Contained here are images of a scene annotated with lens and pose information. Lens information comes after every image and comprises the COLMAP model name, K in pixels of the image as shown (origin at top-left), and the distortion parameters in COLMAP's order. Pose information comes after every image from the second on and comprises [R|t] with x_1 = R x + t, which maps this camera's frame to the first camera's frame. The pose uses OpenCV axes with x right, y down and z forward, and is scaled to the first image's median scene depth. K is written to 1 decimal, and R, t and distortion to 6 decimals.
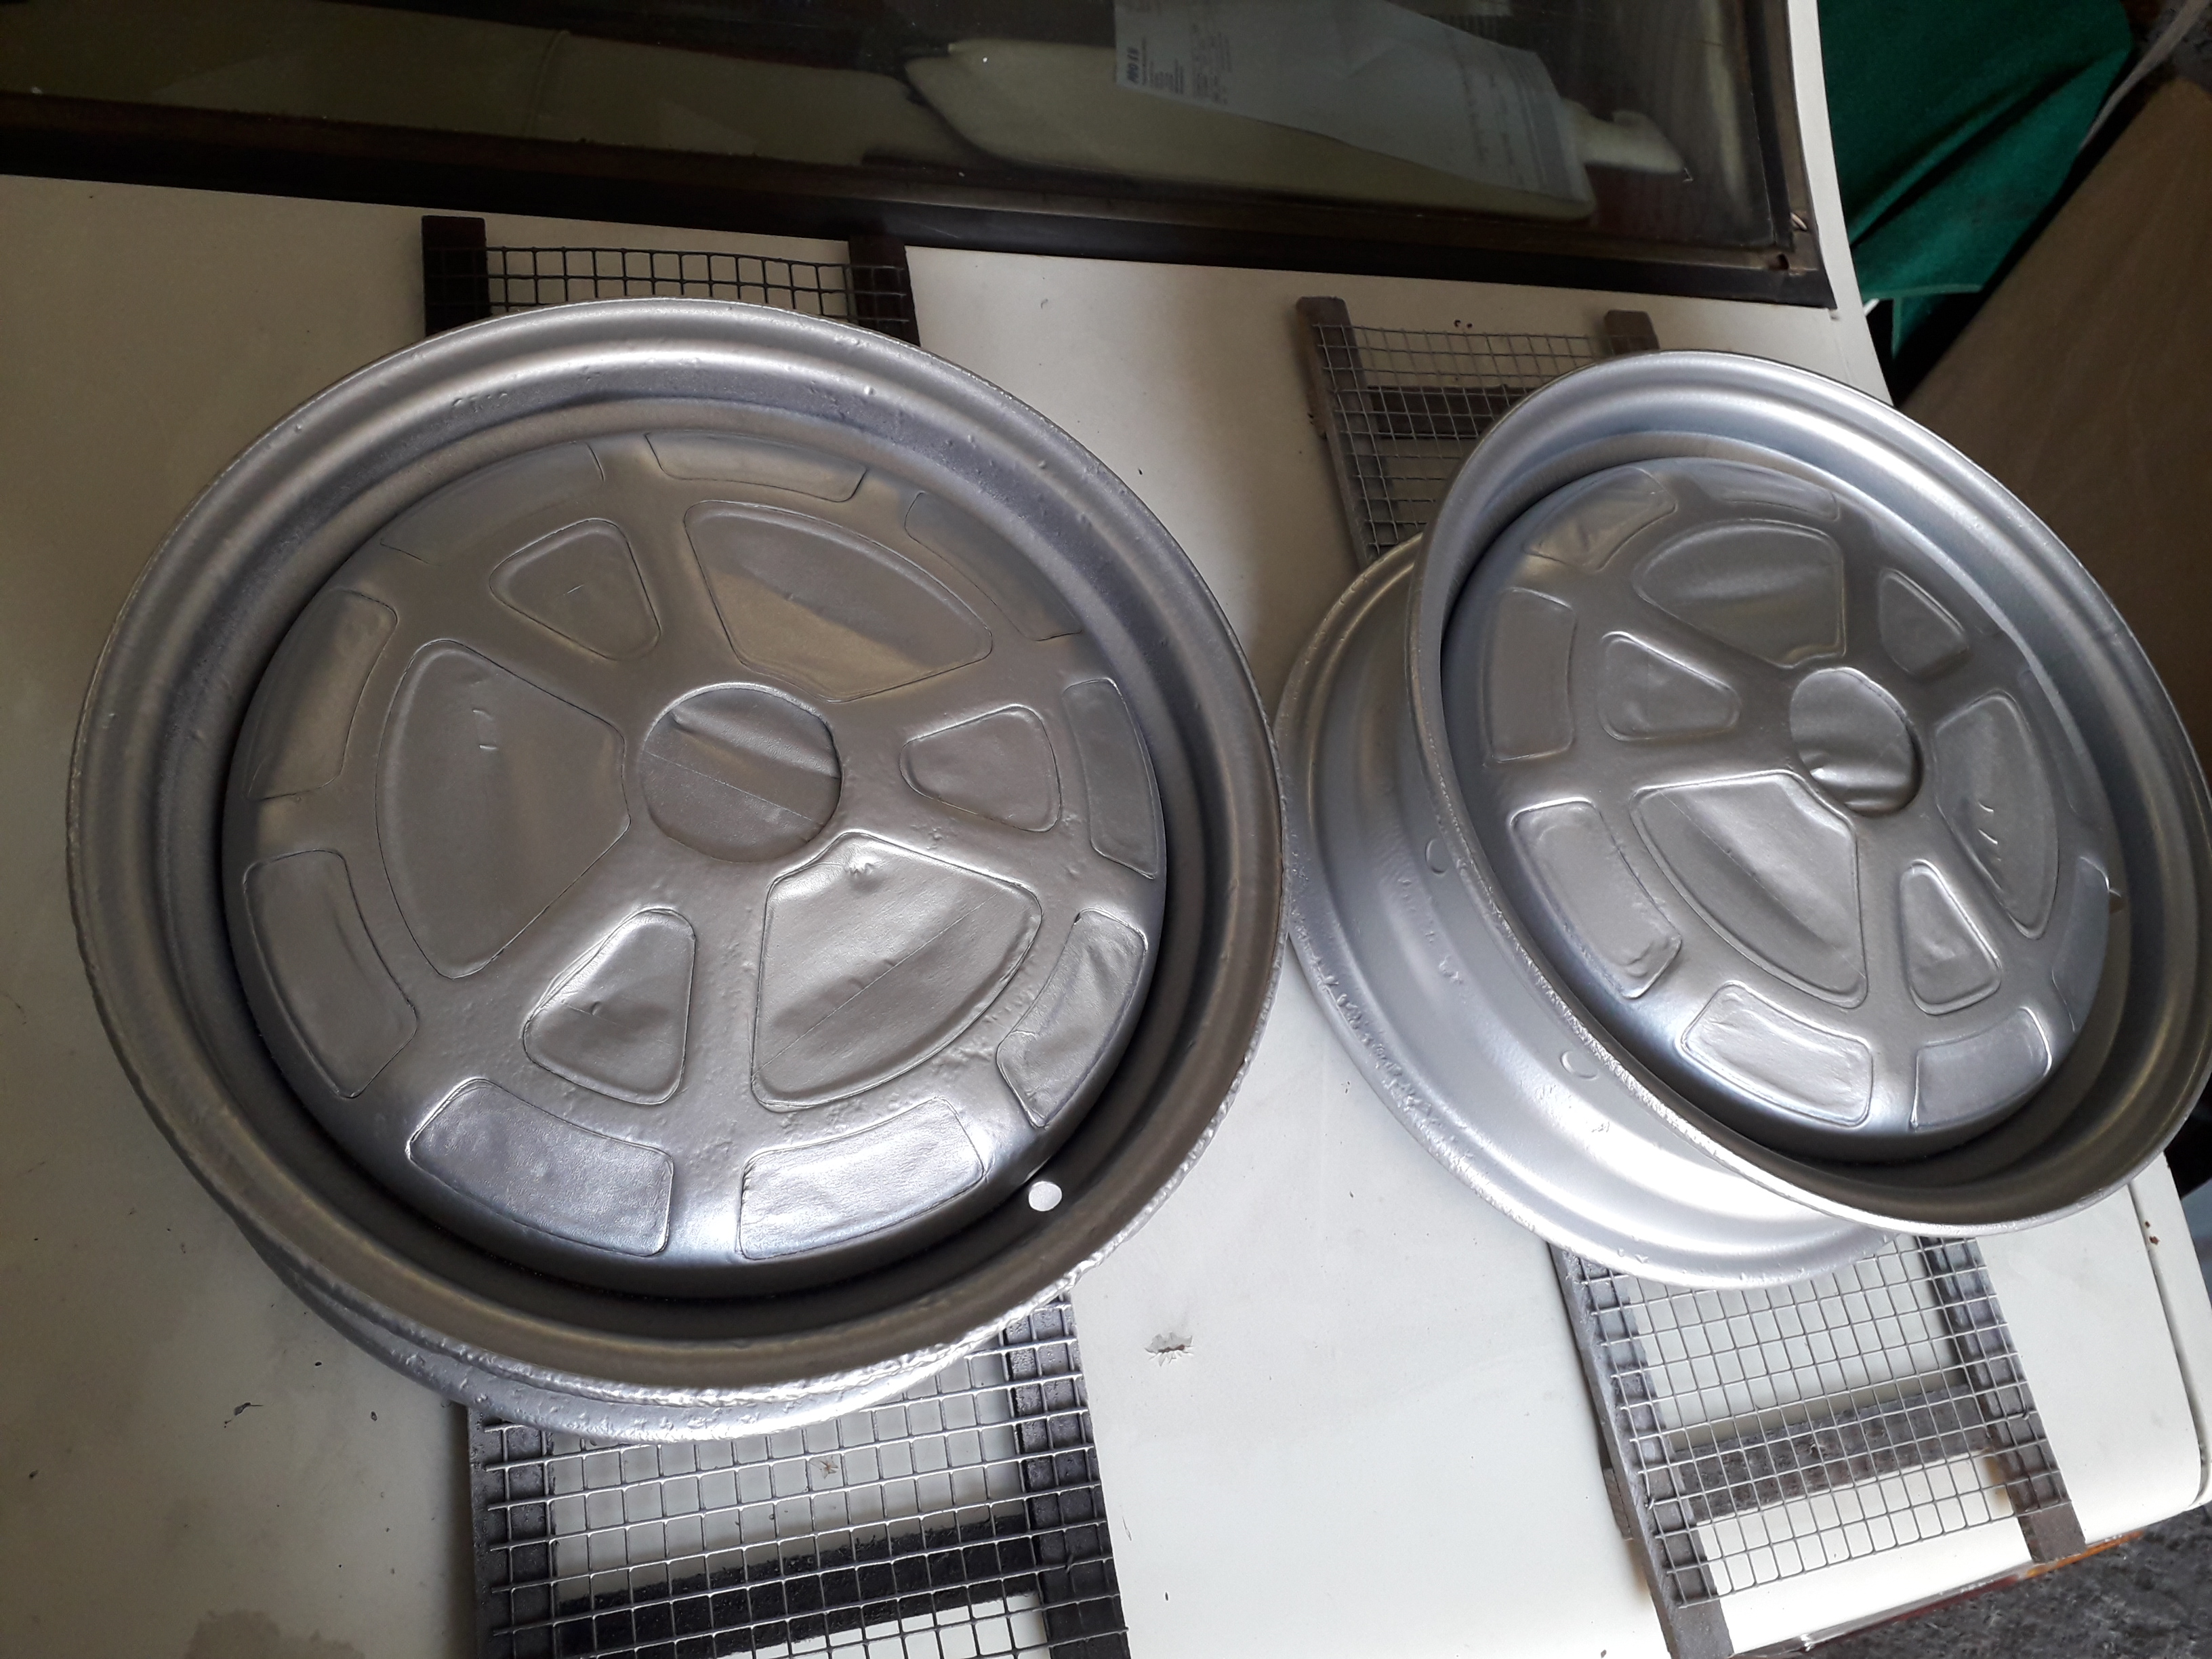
lens RADIAL K [[1818.5, 0, 1101.8], [0, 1818.5, 823.0], [0, 0, 1]] dist [0.079719, -0.107984]
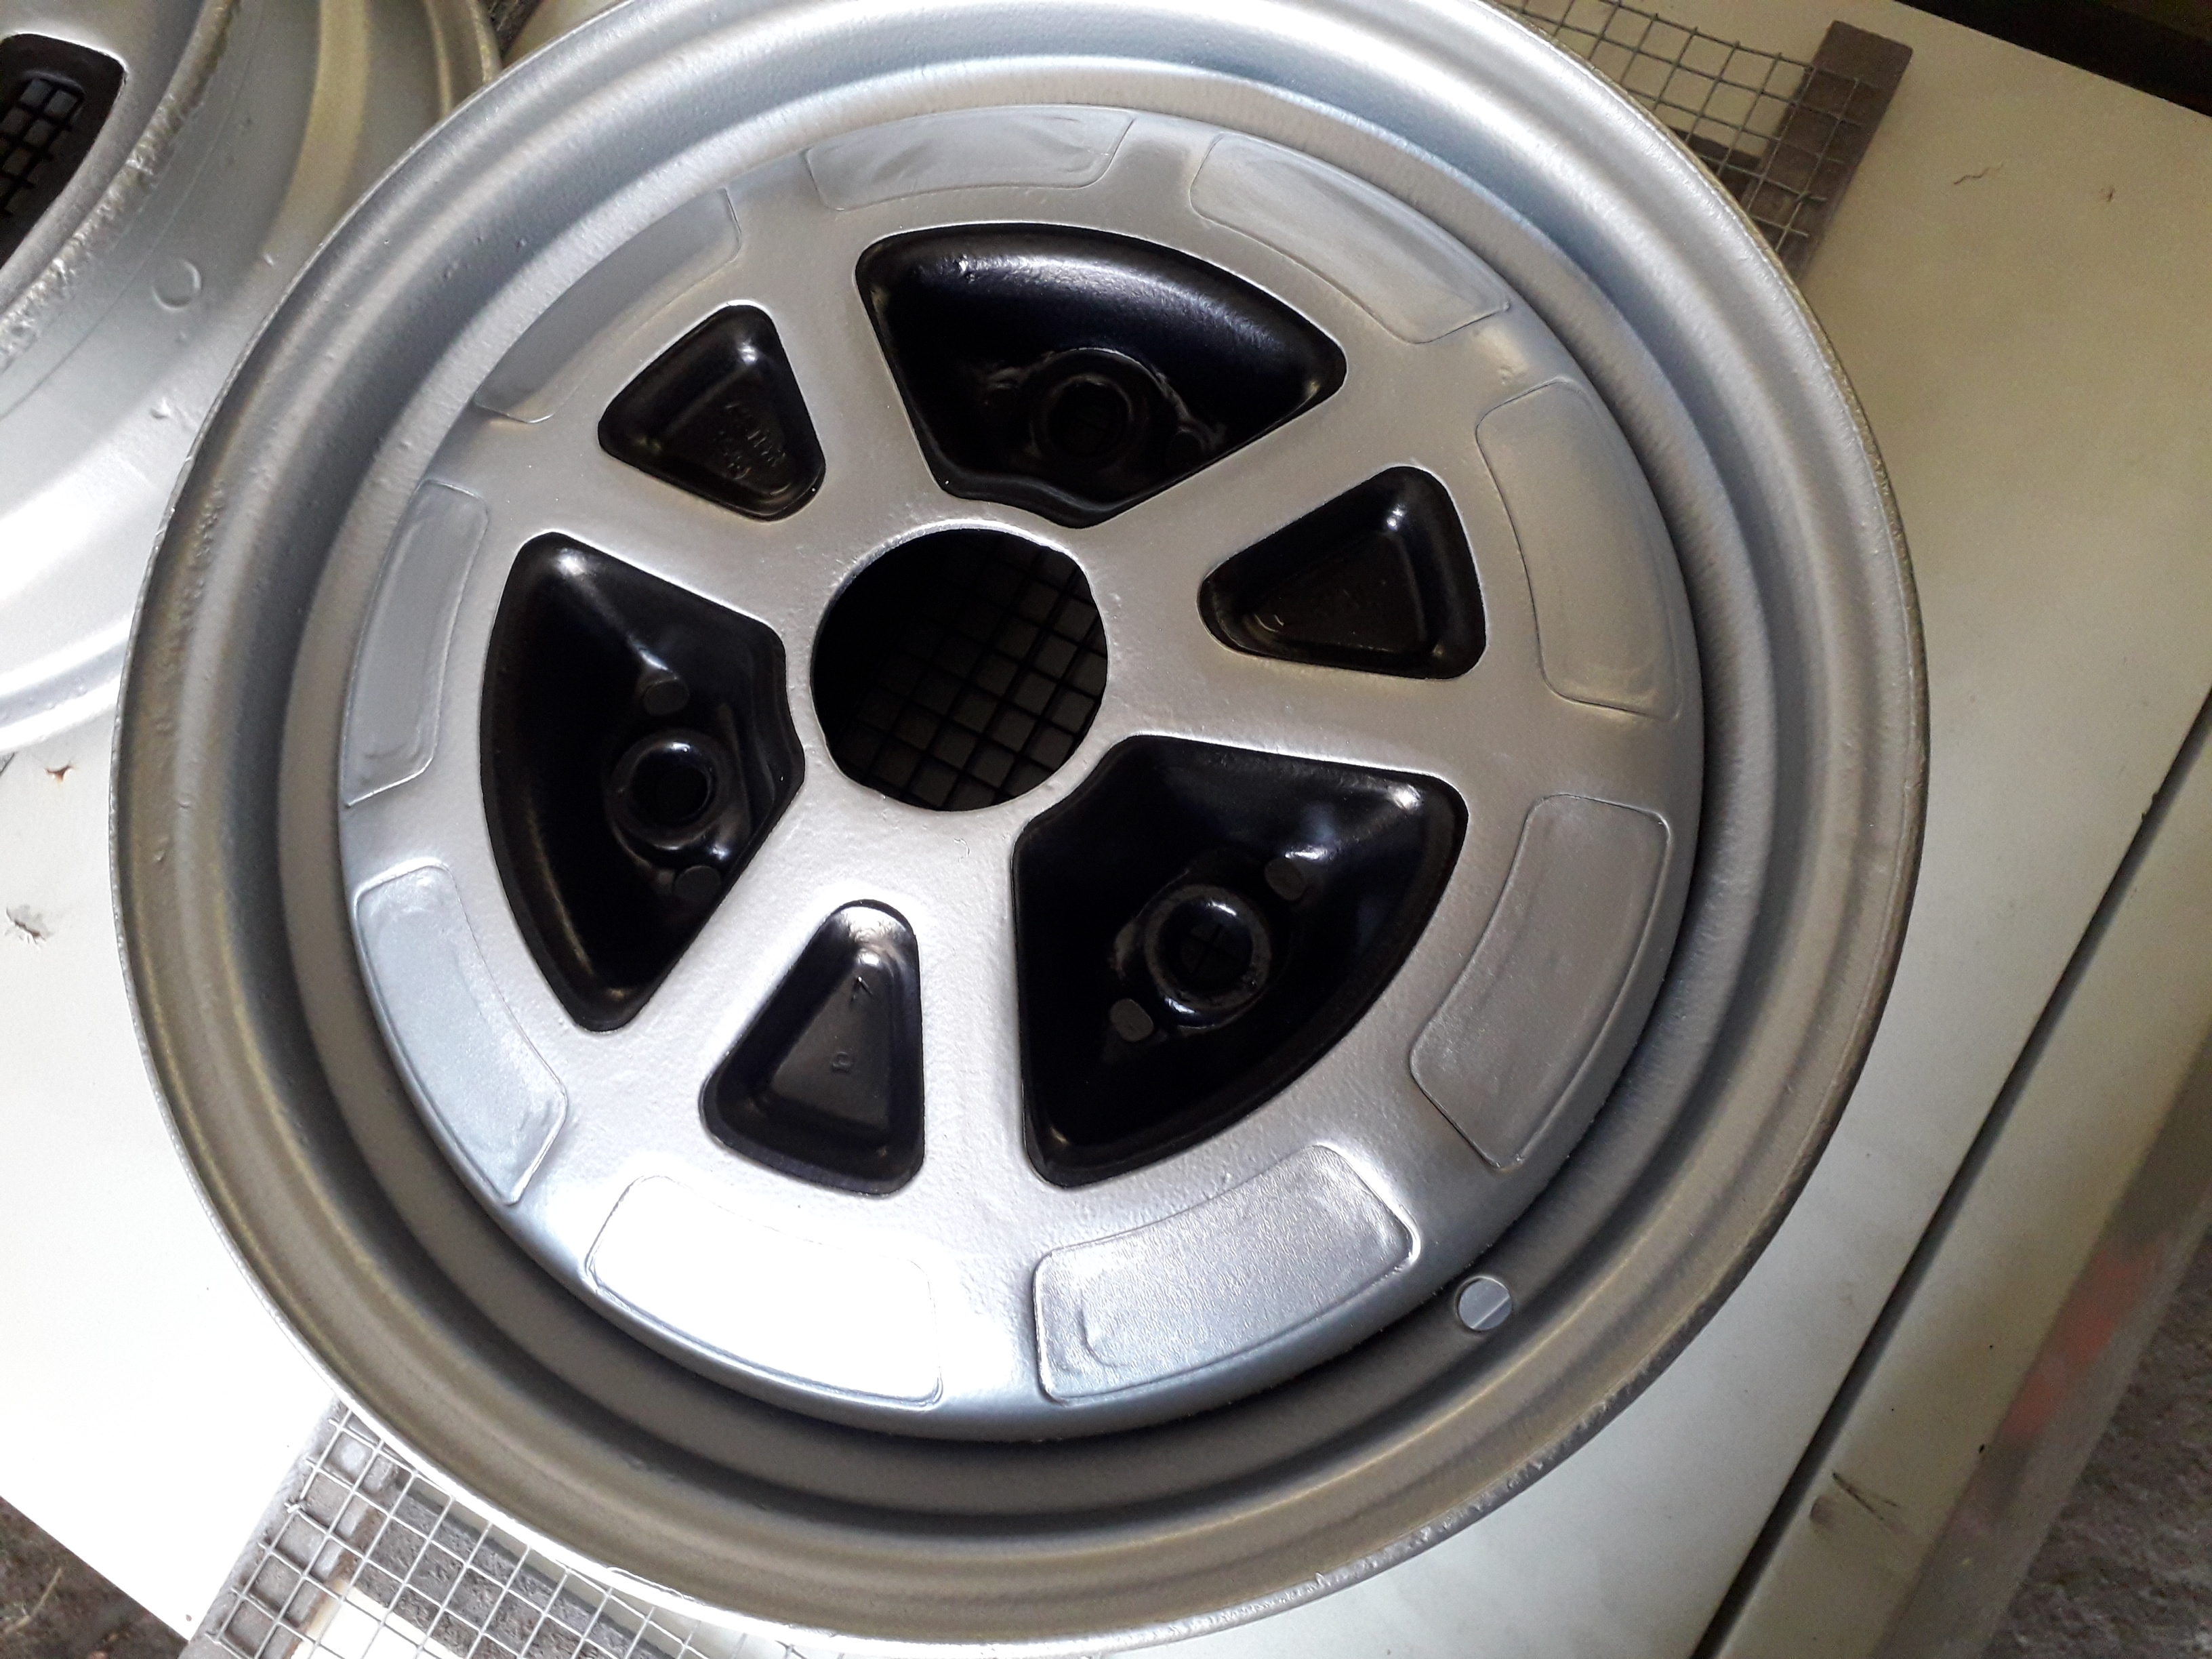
lens RADIAL K [[1819.0, 0, 1064.4], [0, 1819.0, 822.7], [0, 0, 1]] dist [0.085410, -0.148541]
pose [[0.666807, 0.499375, -0.553167, 0.782268], [-0.436276, 0.863365, 0.253505, -0.158540], [0.604179, 0.072294, 0.793563, 0.642959]]
